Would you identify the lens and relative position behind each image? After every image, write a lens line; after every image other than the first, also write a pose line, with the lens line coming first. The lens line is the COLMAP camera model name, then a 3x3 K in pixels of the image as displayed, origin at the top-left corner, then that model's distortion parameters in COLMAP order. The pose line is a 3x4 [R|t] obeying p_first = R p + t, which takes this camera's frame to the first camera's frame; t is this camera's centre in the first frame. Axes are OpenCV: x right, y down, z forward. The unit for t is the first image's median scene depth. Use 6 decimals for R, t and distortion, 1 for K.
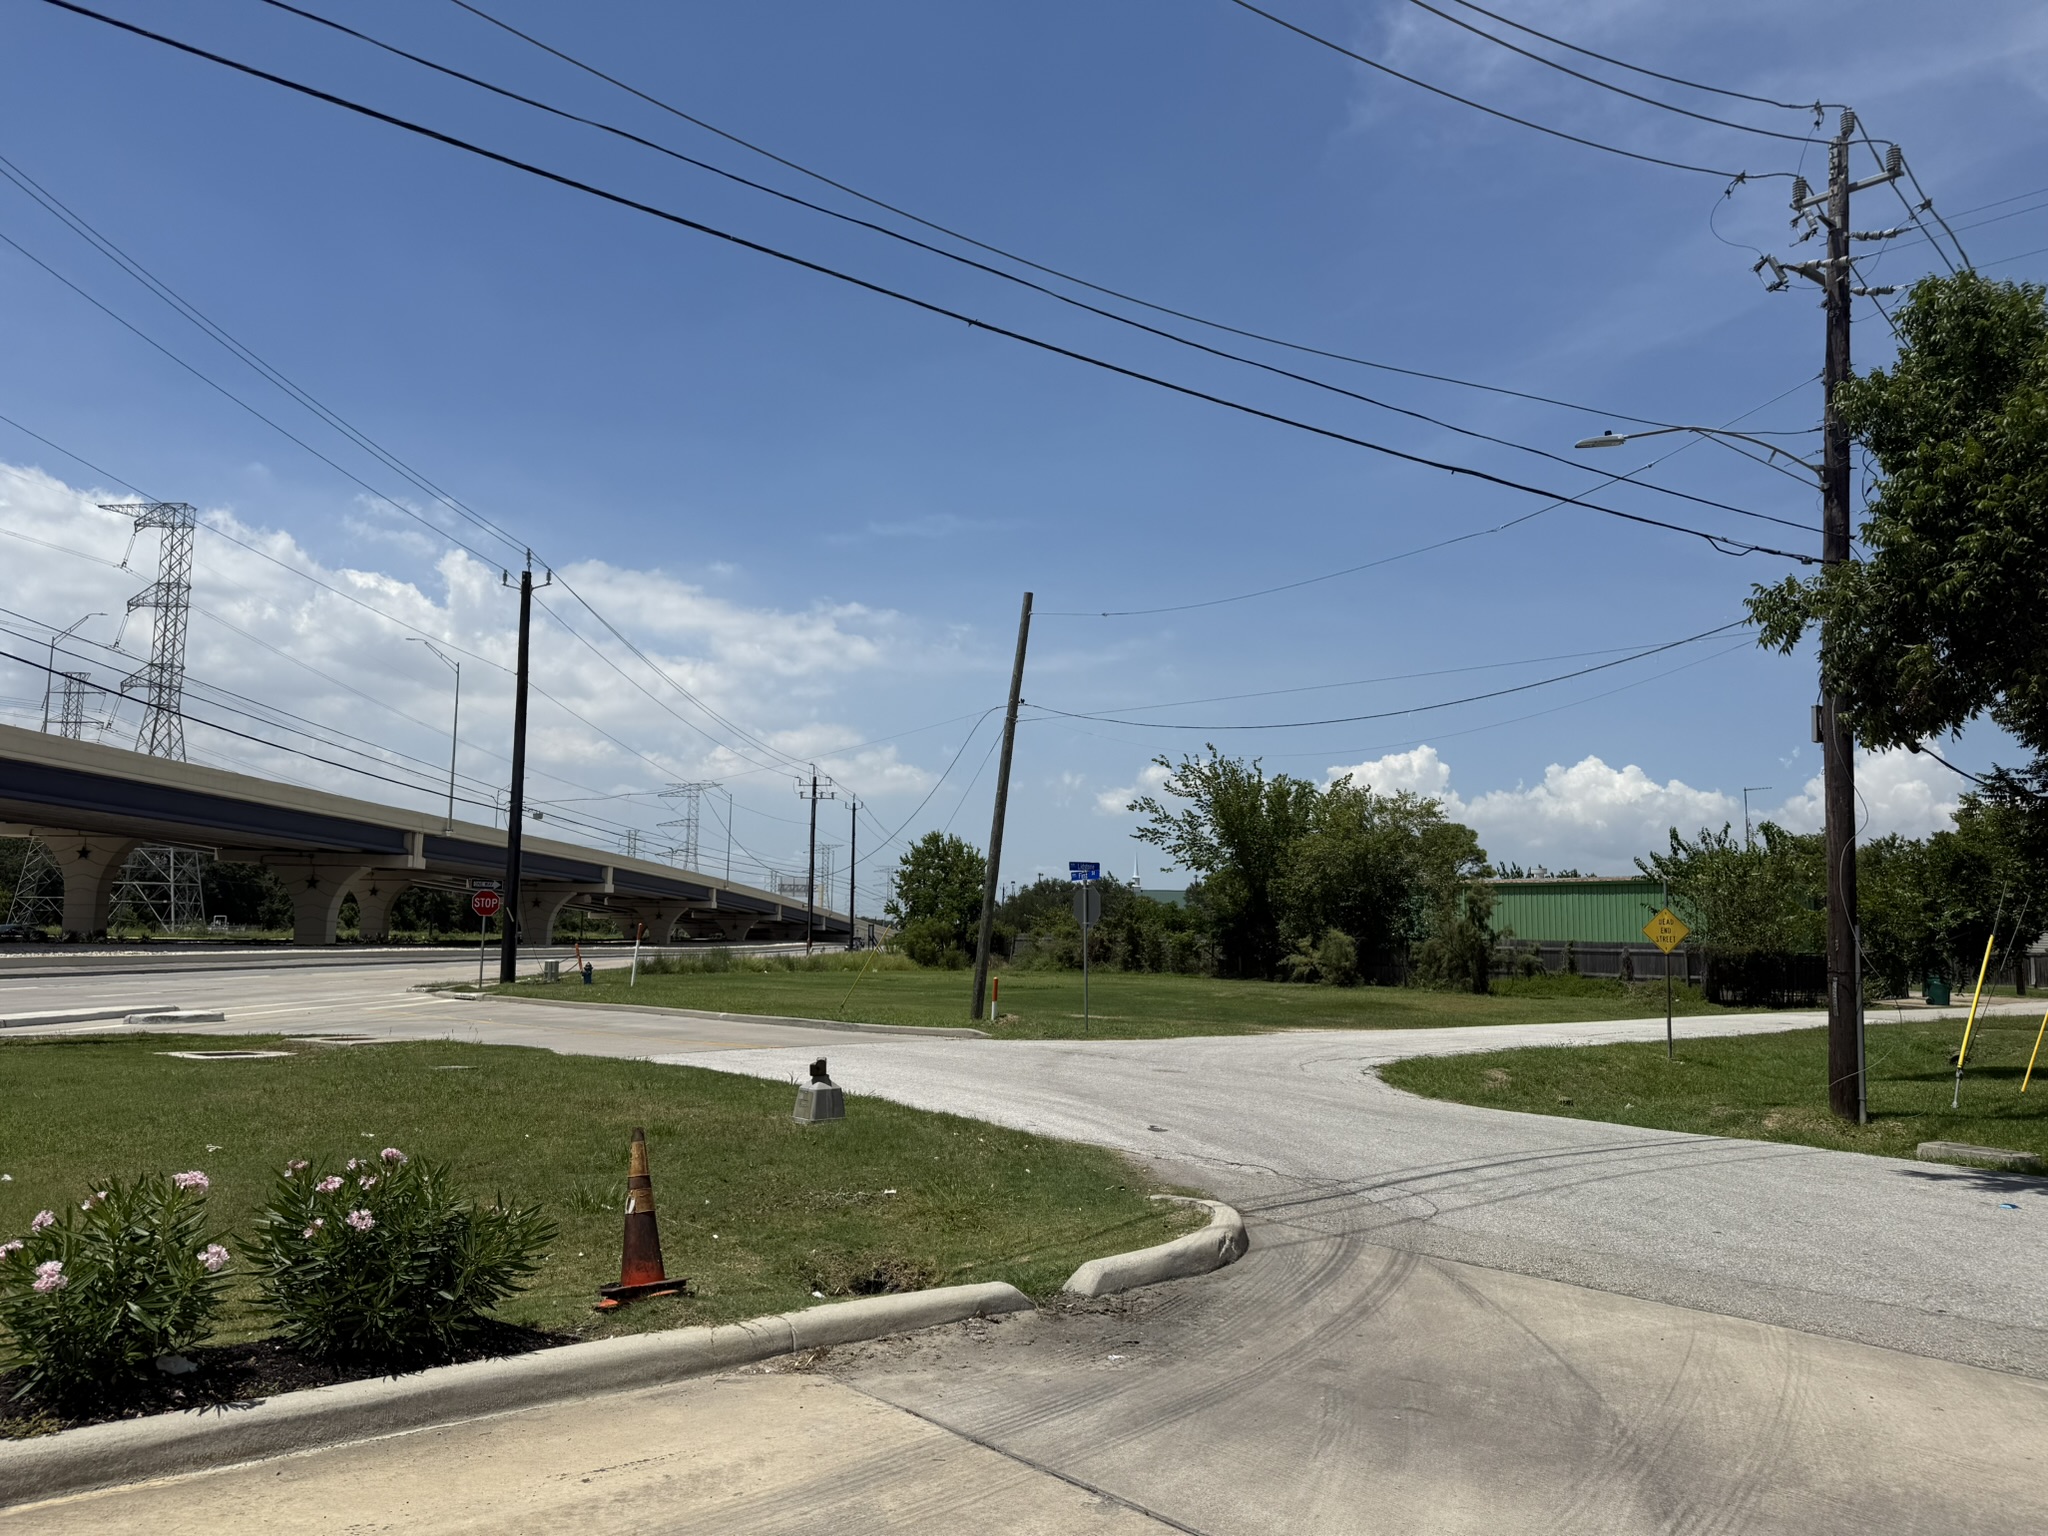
lens RADIAL K [[1446.3, 0, 1022.7], [0, 1446.3, 775.9], [0, 0, 1]] dist [0.132486, -0.219873]
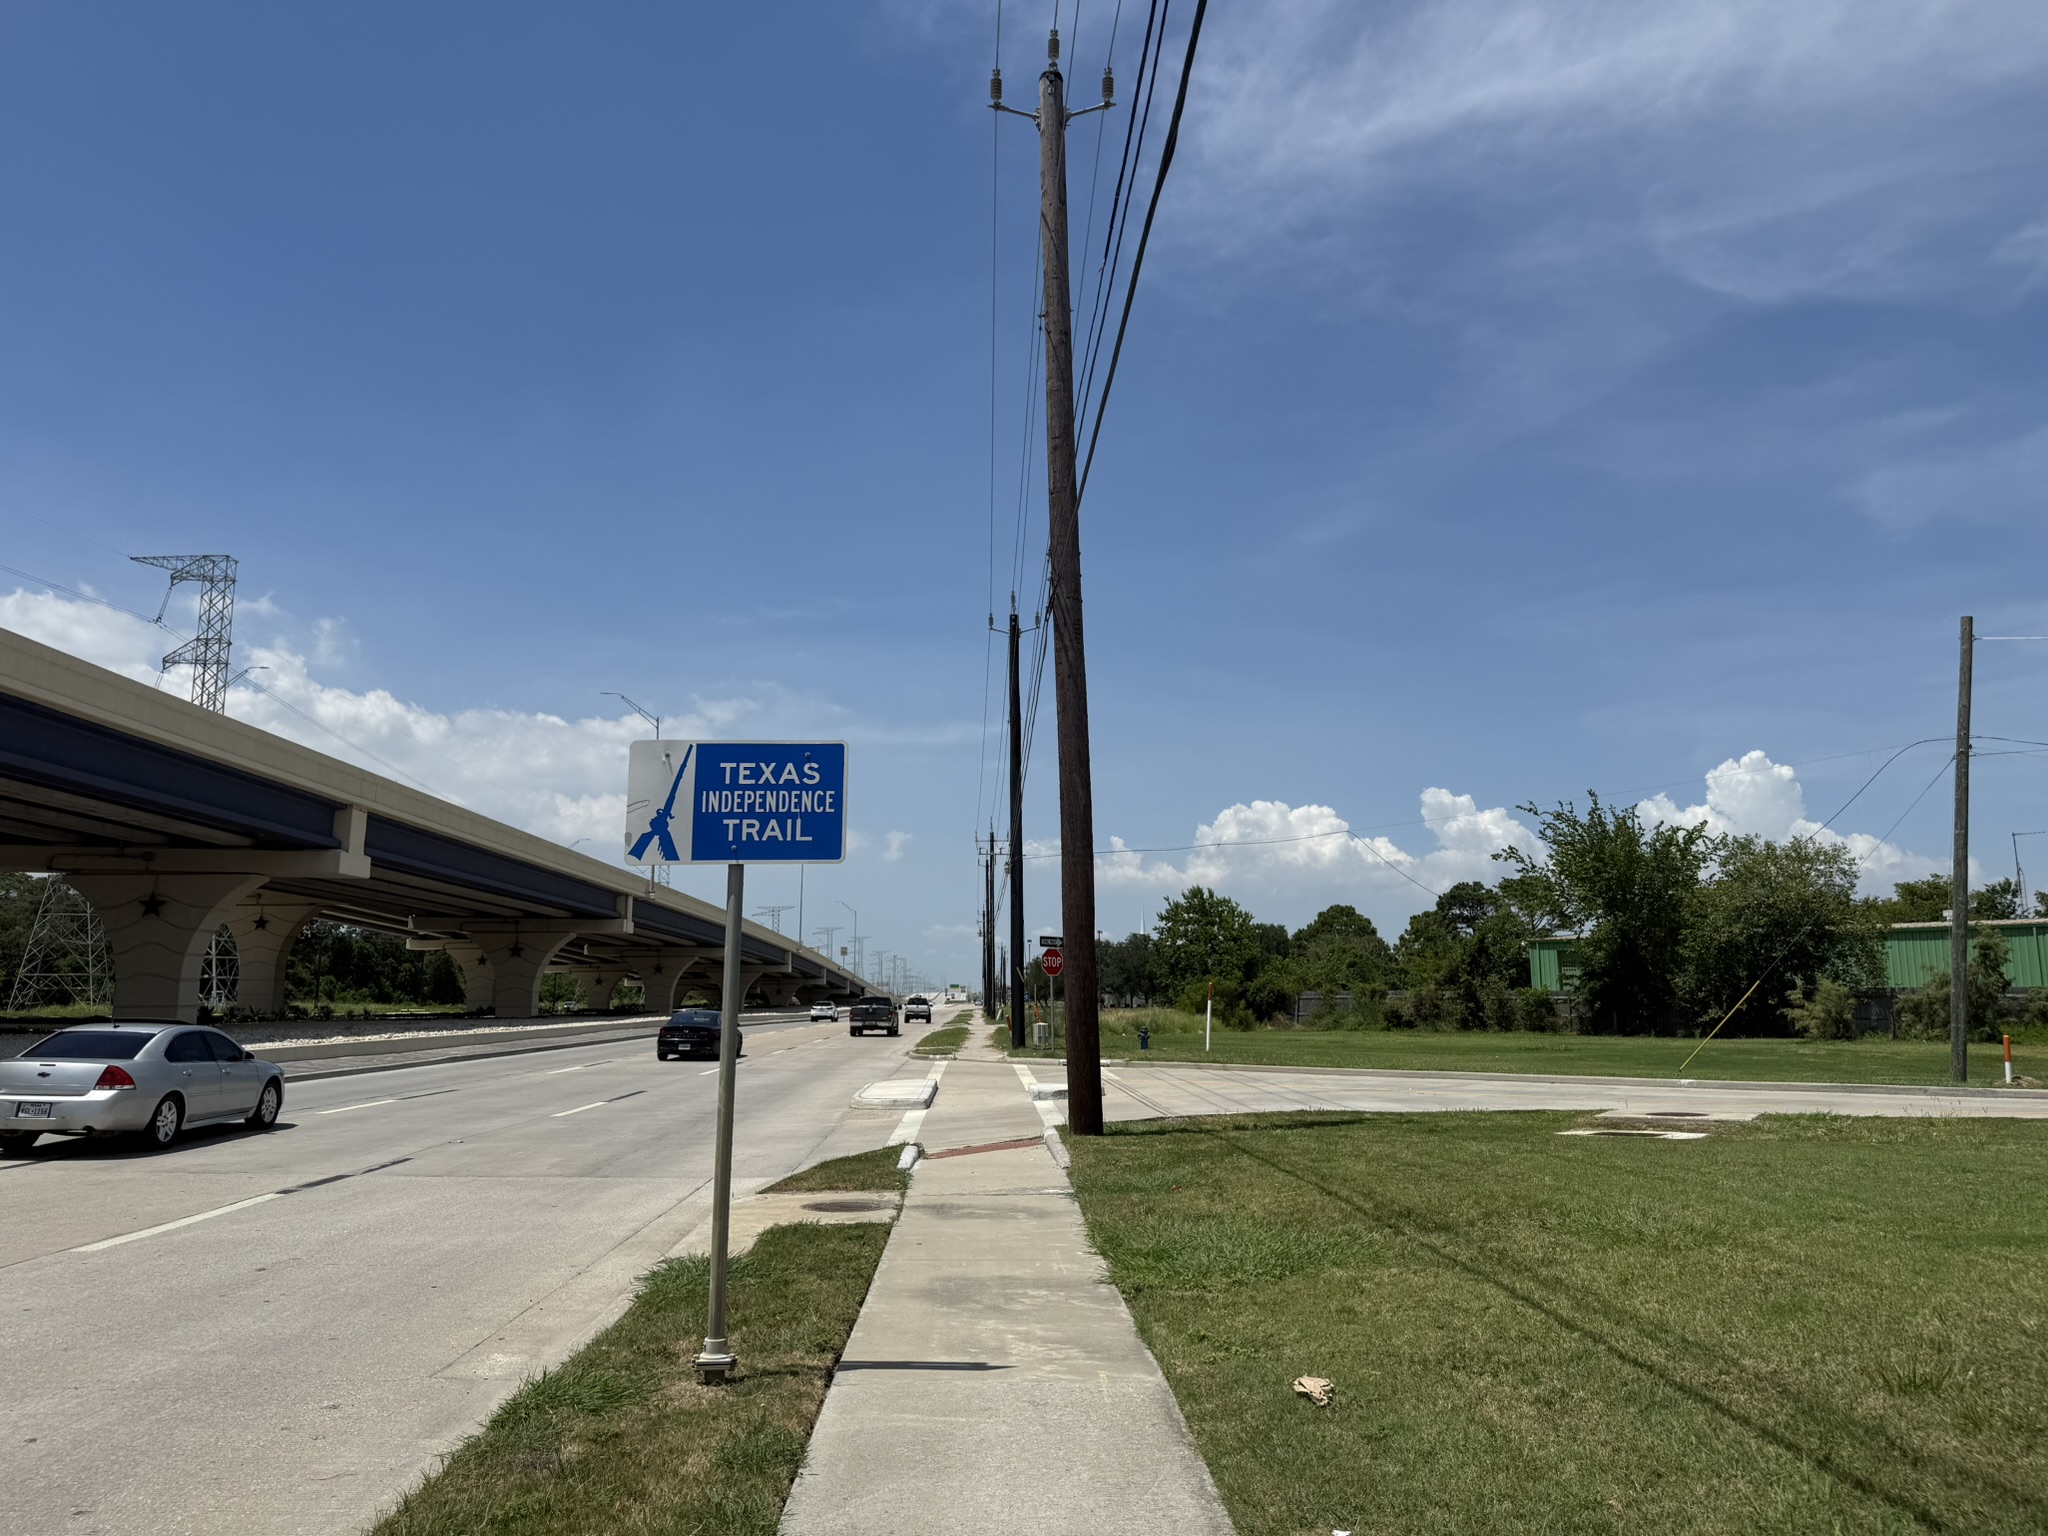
lens RADIAL K [[1446.3, 0, 1022.7], [0, 1446.3, 775.9], [0, 0, 1]] dist [0.132486, -0.219873]
pose [[0.997226, -0.007197, 0.074088, -0.310702], [0.010215, 0.999130, -0.040439, 0.002847], [-0.073733, 0.041084, 0.996431, 0.050514]]
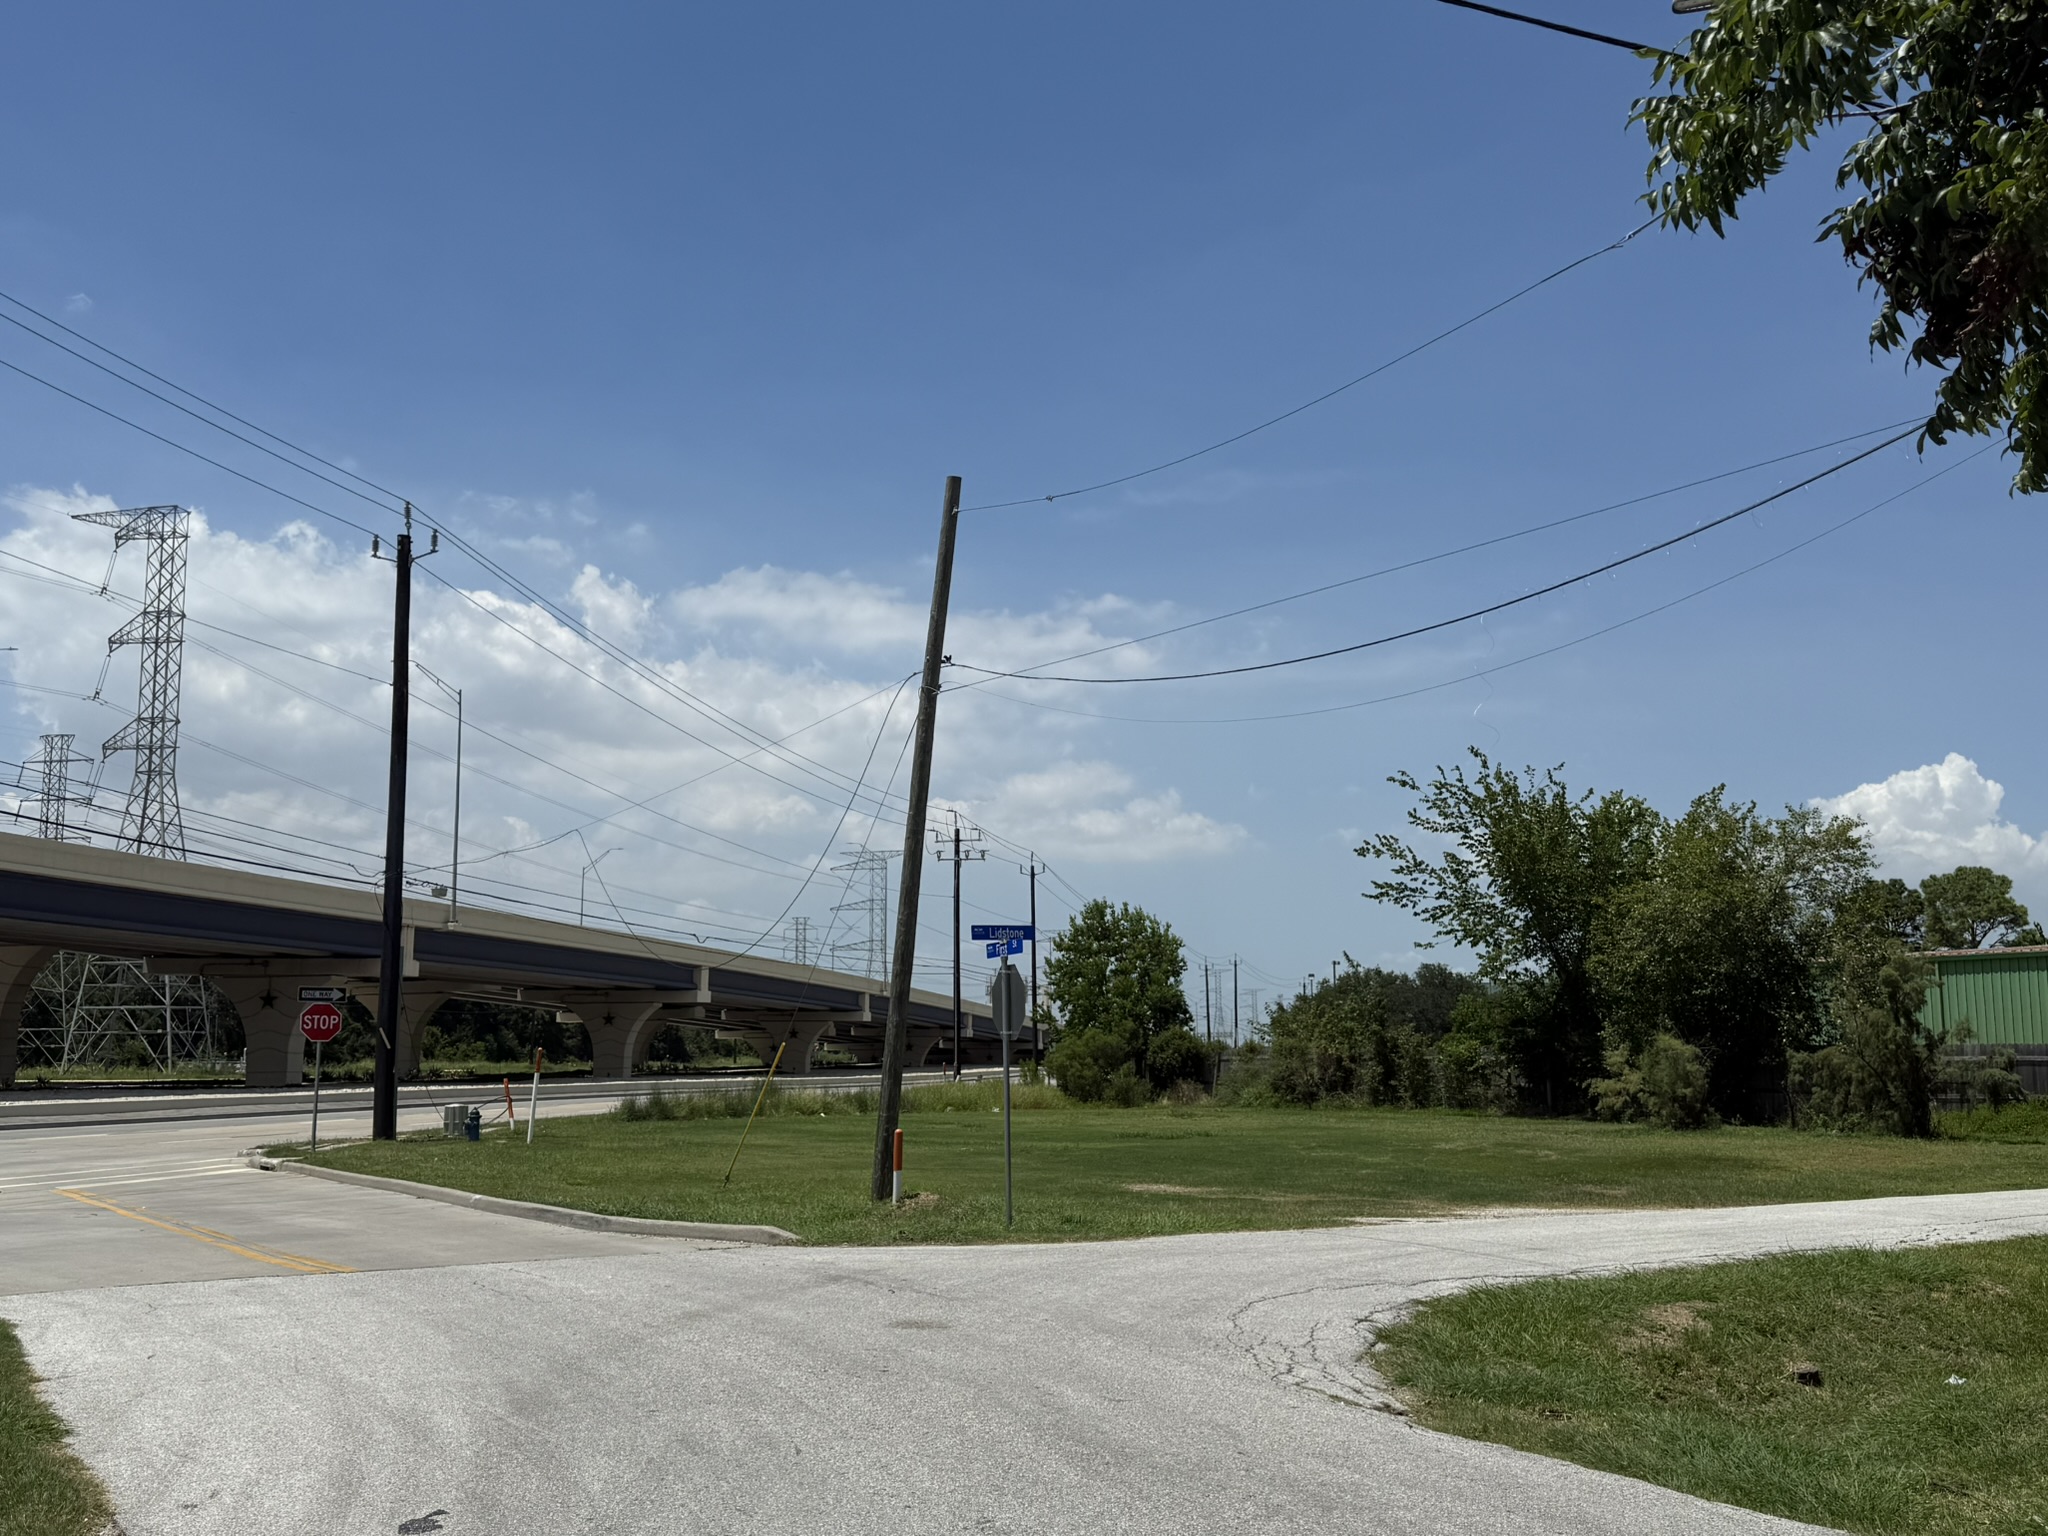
lens RADIAL K [[2005.6, 0, 1024.0], [0, 2005.6, 768.0], [0, 0, 1]] dist [0.149374, -0.281891]
pose [[0.985535, -0.044056, -0.163647, 0.074943], [0.038891, 0.998643, -0.034636, 0.009802], [0.164951, 0.027771, 0.985911, 0.085799]]
